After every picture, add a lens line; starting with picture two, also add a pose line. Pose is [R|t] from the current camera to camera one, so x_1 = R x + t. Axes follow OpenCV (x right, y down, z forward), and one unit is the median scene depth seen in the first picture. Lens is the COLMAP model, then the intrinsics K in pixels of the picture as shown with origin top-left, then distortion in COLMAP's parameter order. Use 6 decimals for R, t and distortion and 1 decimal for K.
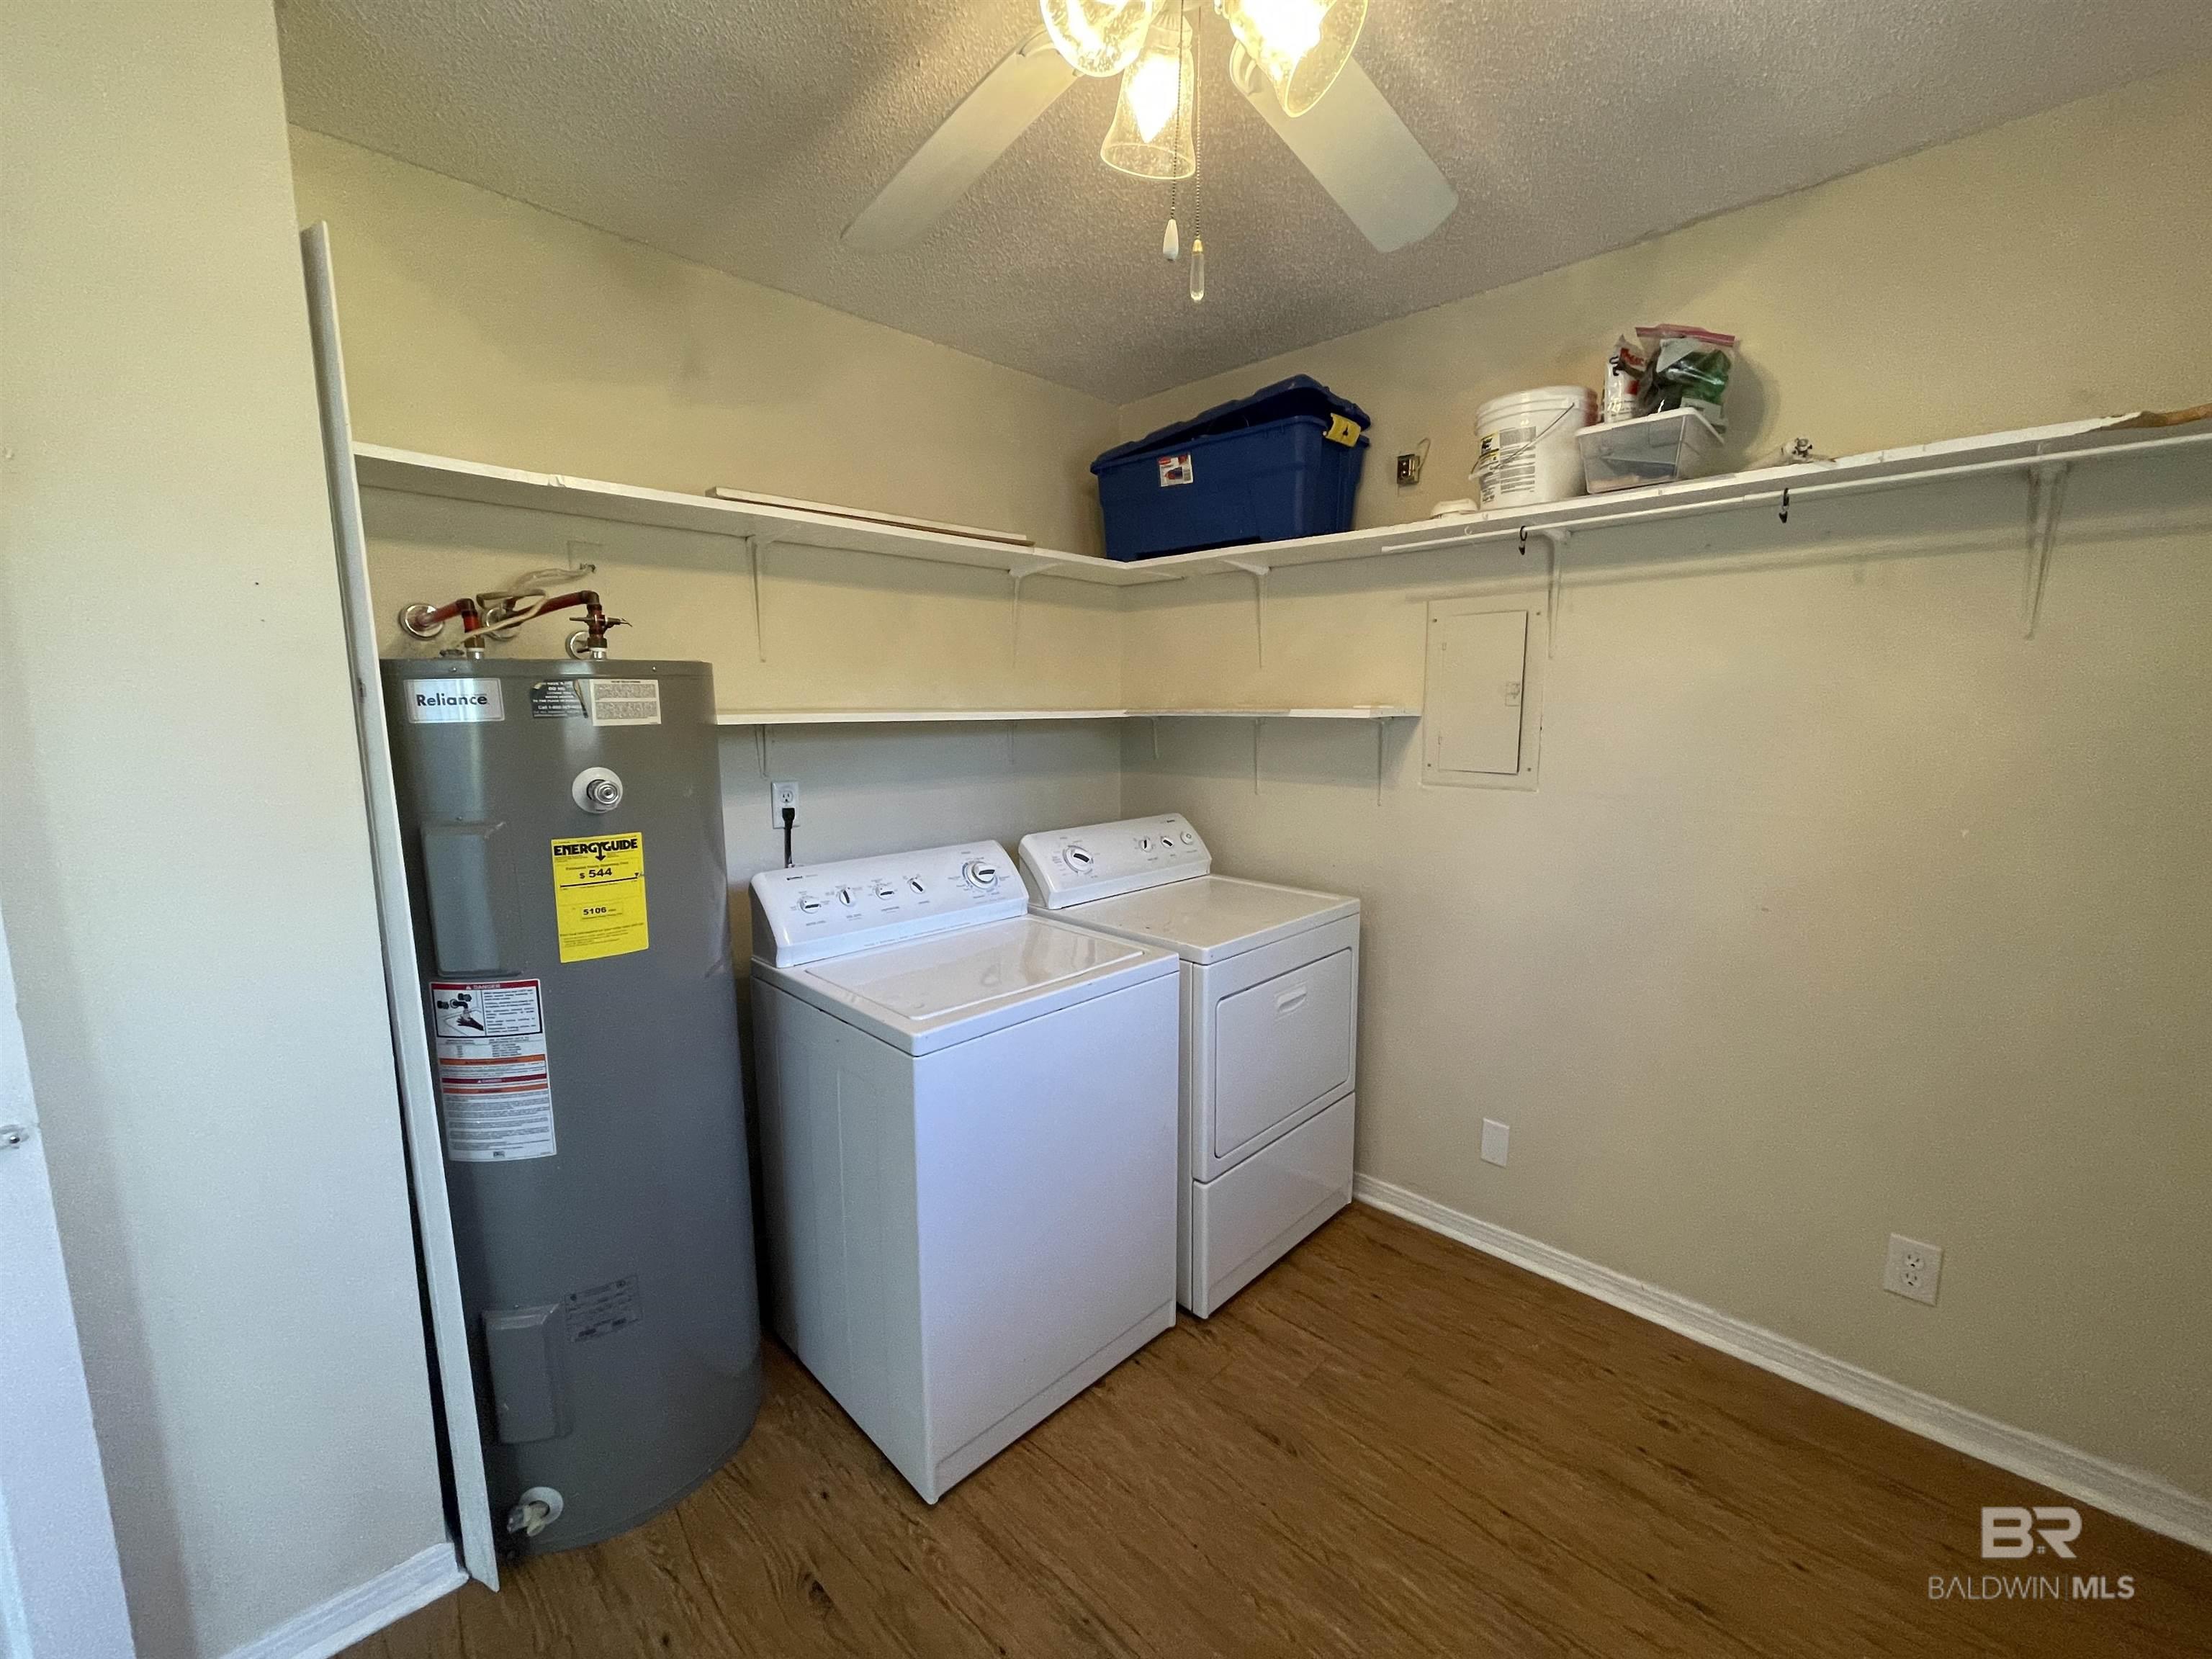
lens RADIAL K [[898.5, 0, 1106.6], [0, 898.5, 824.2], [0, 0, 1]] dist [0.005631, -0.002410]
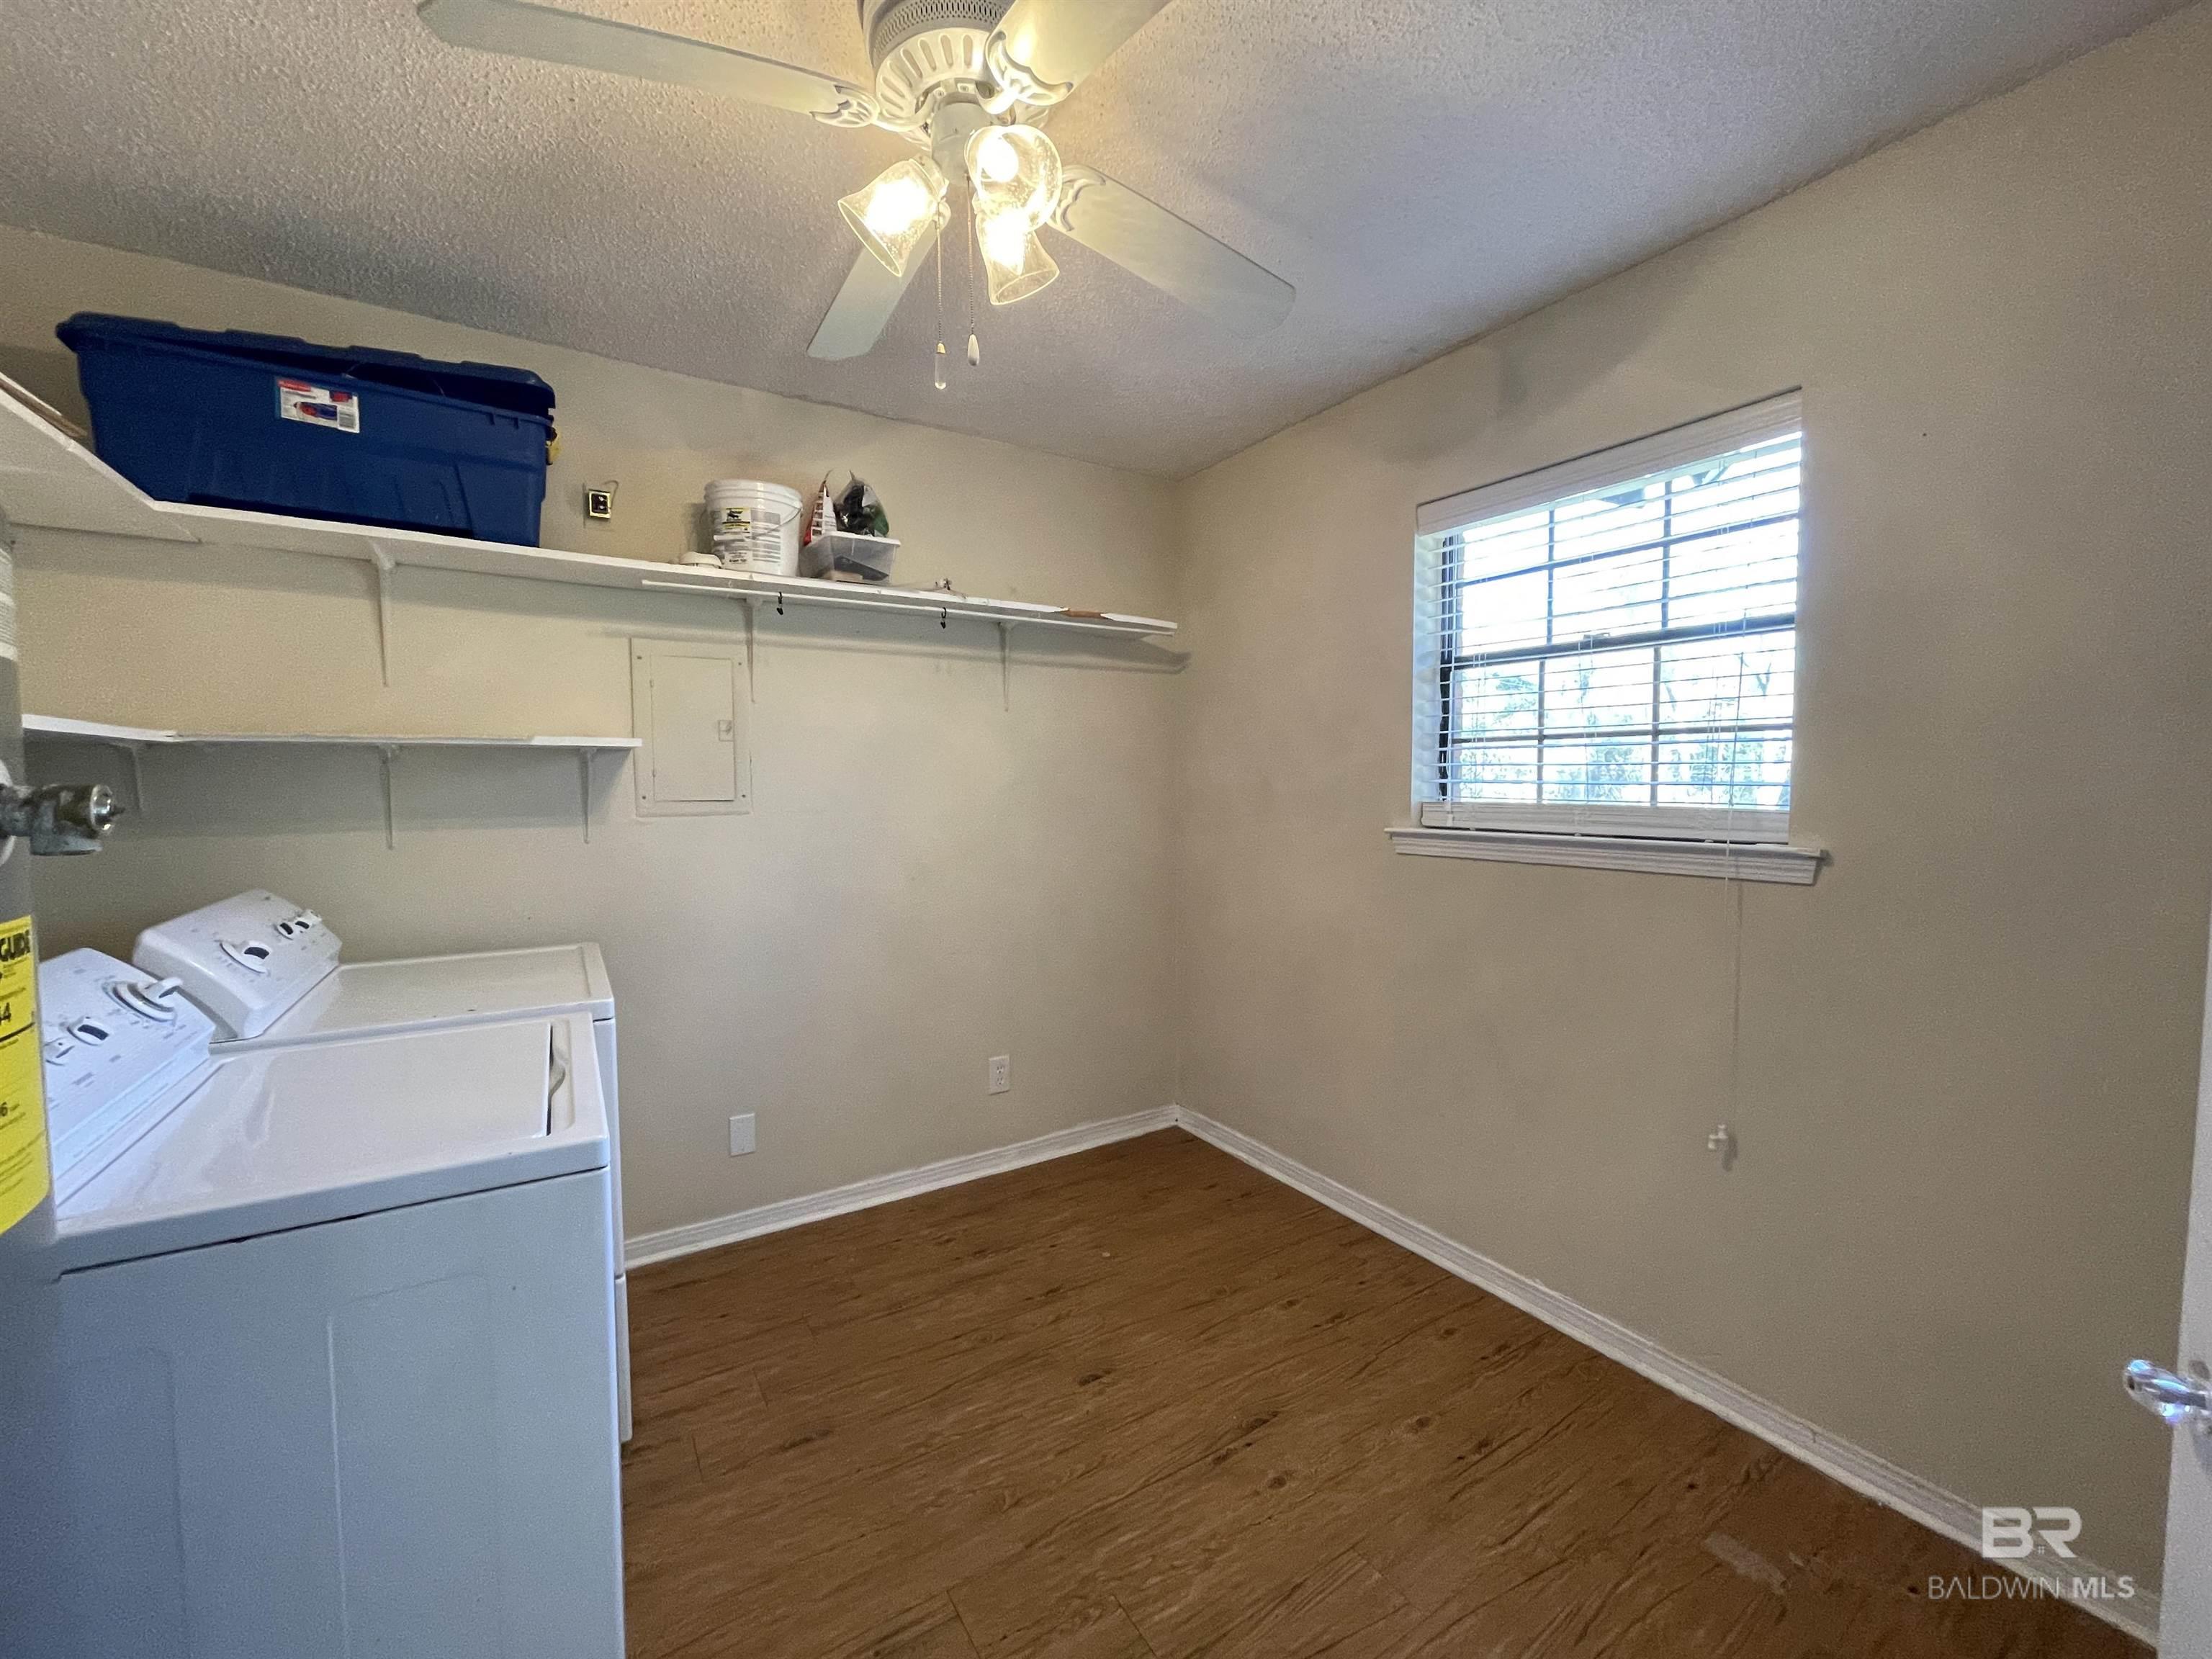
lens RADIAL K [[898.5, 0, 1107.5], [0, 898.5, 825.1], [0, 0, 1]] dist [0.005631, -0.002410]
pose [[0.233416, -0.049684, 0.971107, -0.602663], [0.131059, 0.991188, 0.019210, 0.016985], [-0.963504, 0.122788, 0.237870, 0.301139]]
